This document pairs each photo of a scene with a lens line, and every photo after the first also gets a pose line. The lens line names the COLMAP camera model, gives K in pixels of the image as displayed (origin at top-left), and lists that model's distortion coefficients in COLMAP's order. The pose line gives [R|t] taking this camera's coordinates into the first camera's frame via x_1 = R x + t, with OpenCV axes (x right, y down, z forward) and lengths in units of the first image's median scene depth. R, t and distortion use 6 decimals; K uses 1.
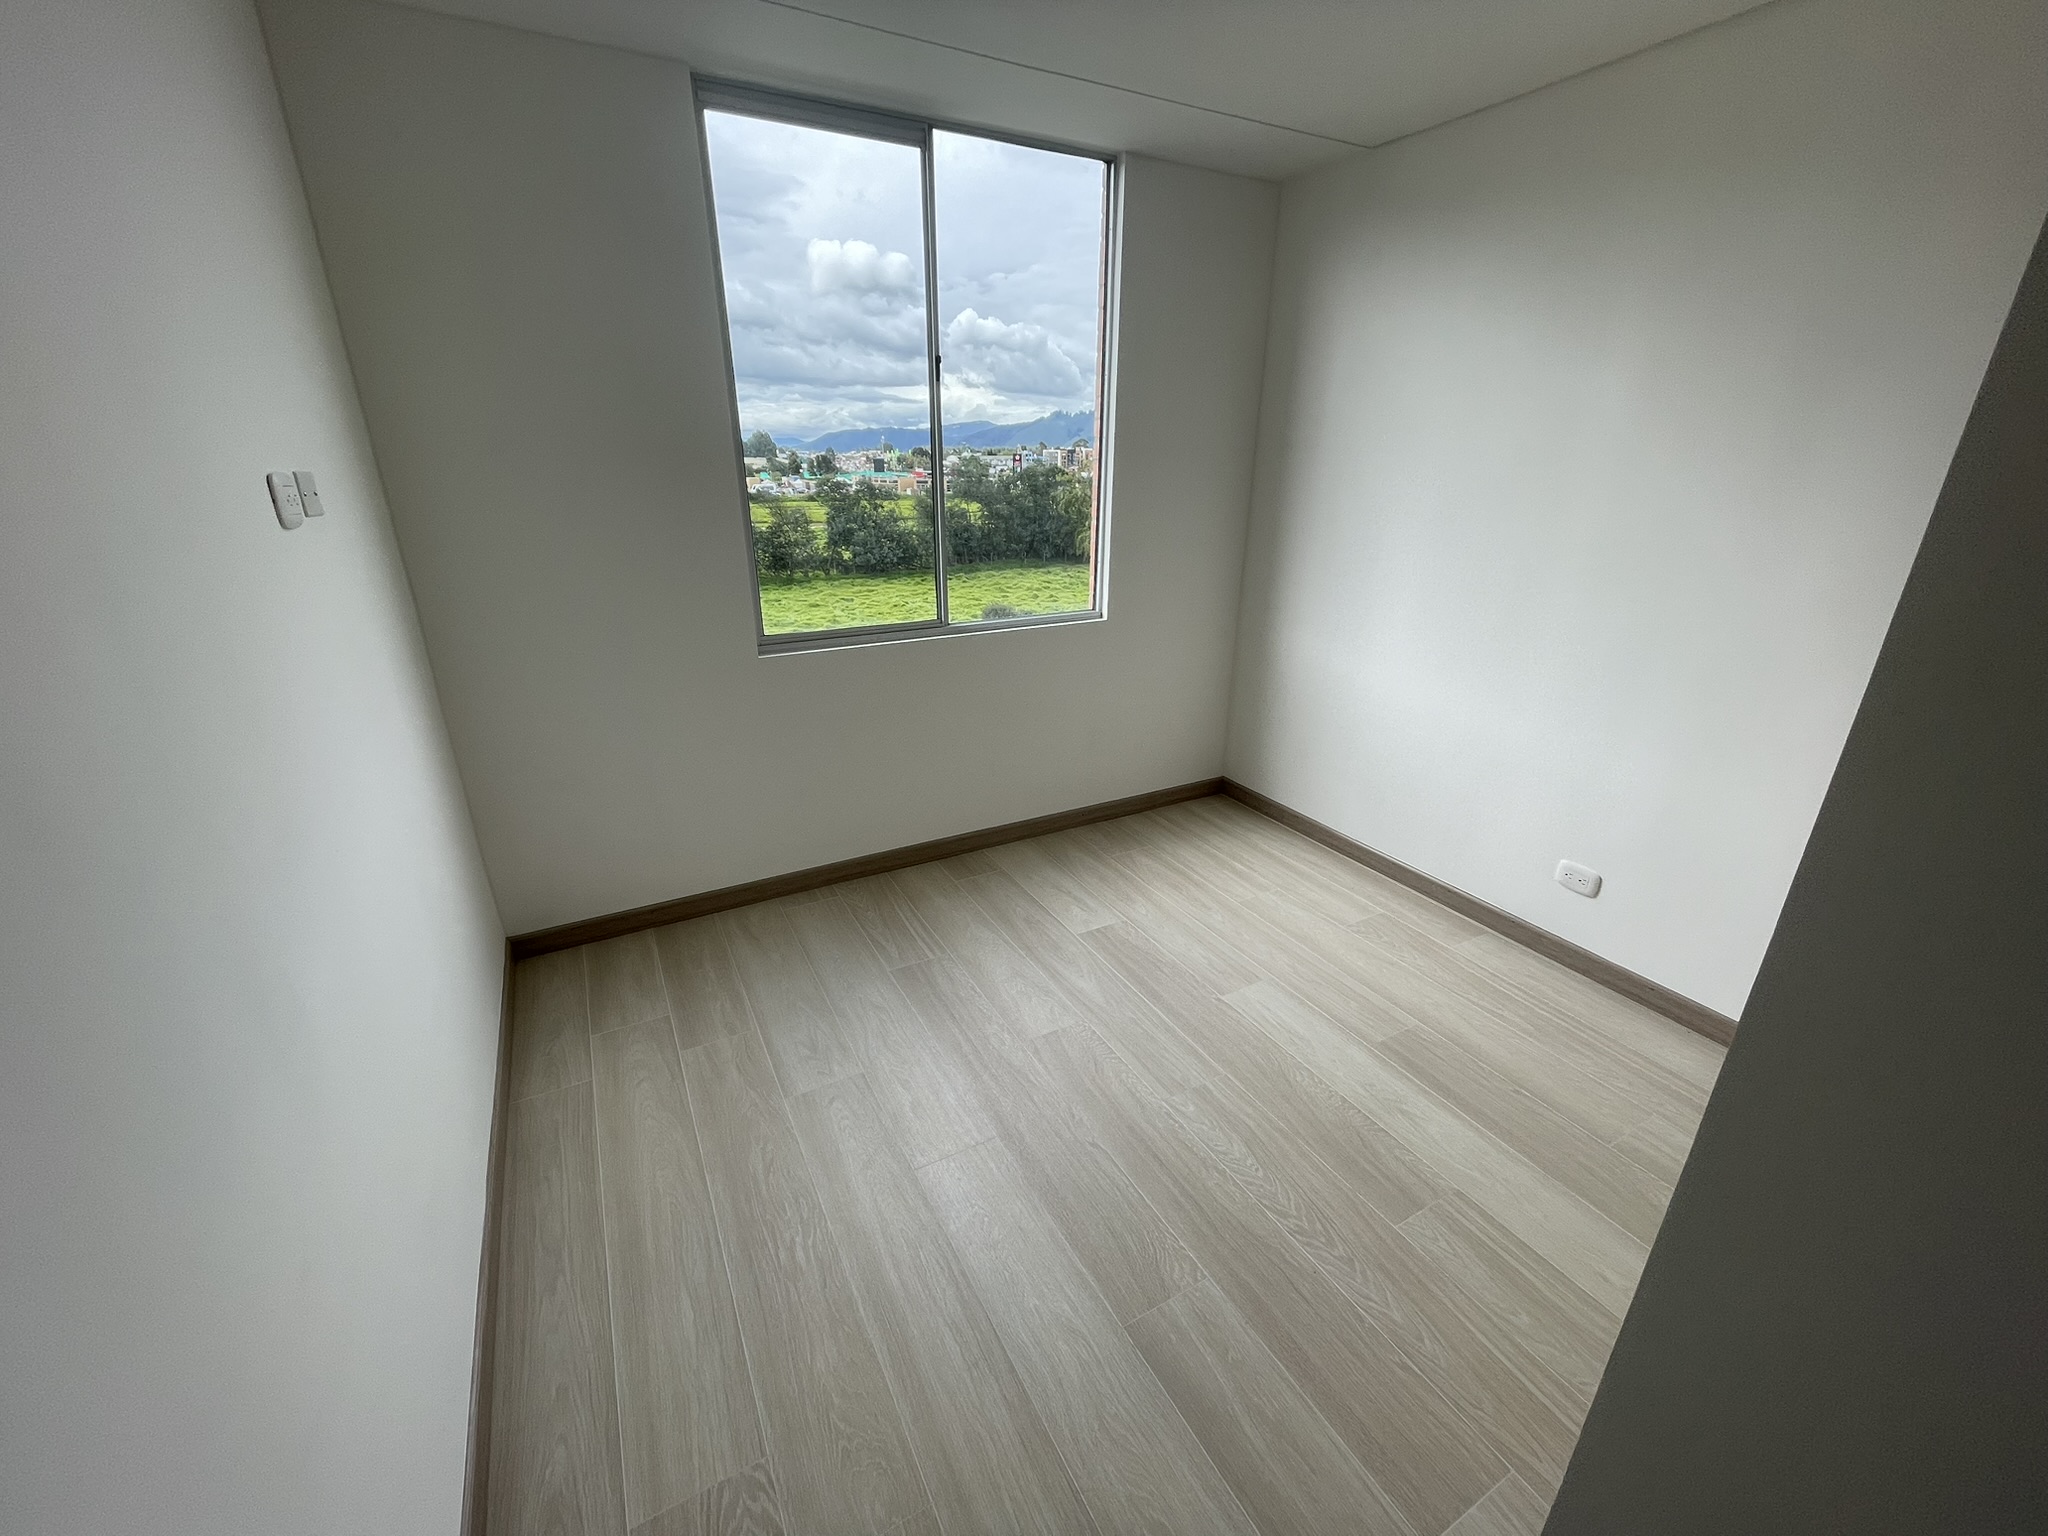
lens RADIAL K [[819.3, 0, 1030.4], [0, 819.3, 763.4], [0, 0, 1]] dist [-0.002861, 0.000178]
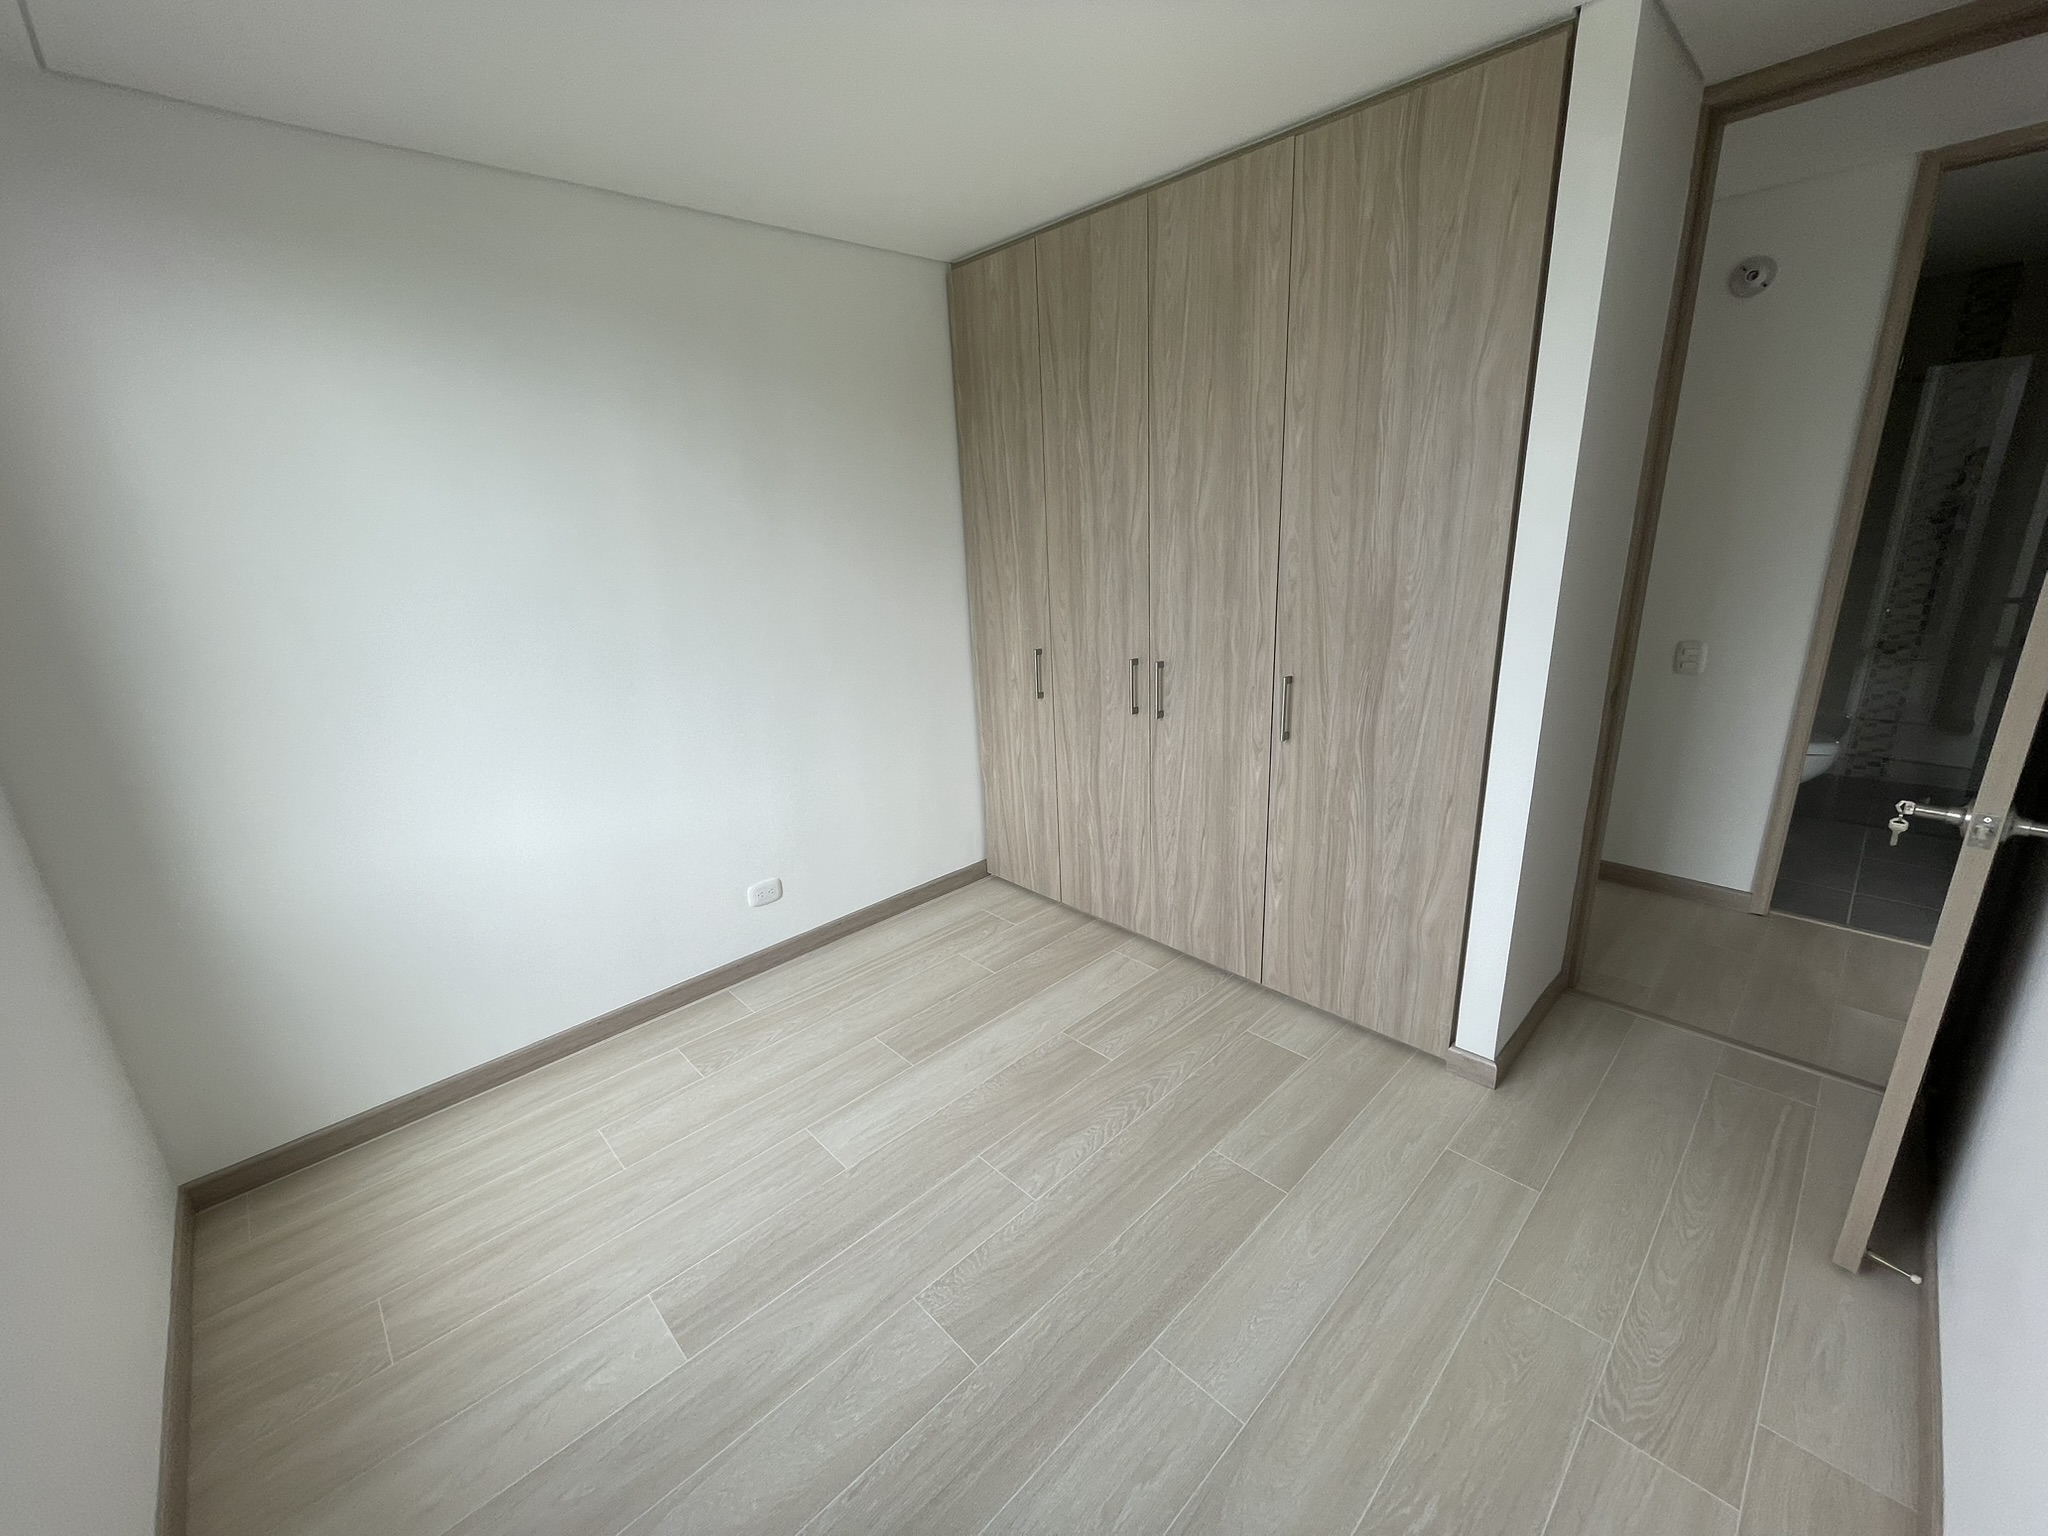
lens RADIAL K [[819.3, 0, 1016.1], [0, 819.3, 777.0], [0, 0, 1]] dist [-0.002861, 0.000178]
pose [[-0.250601, -0.282402, 0.925985, -0.518168], [0.385101, 0.848491, 0.362989, -0.322220], [-0.888199, 0.447563, -0.103879, 0.814366]]
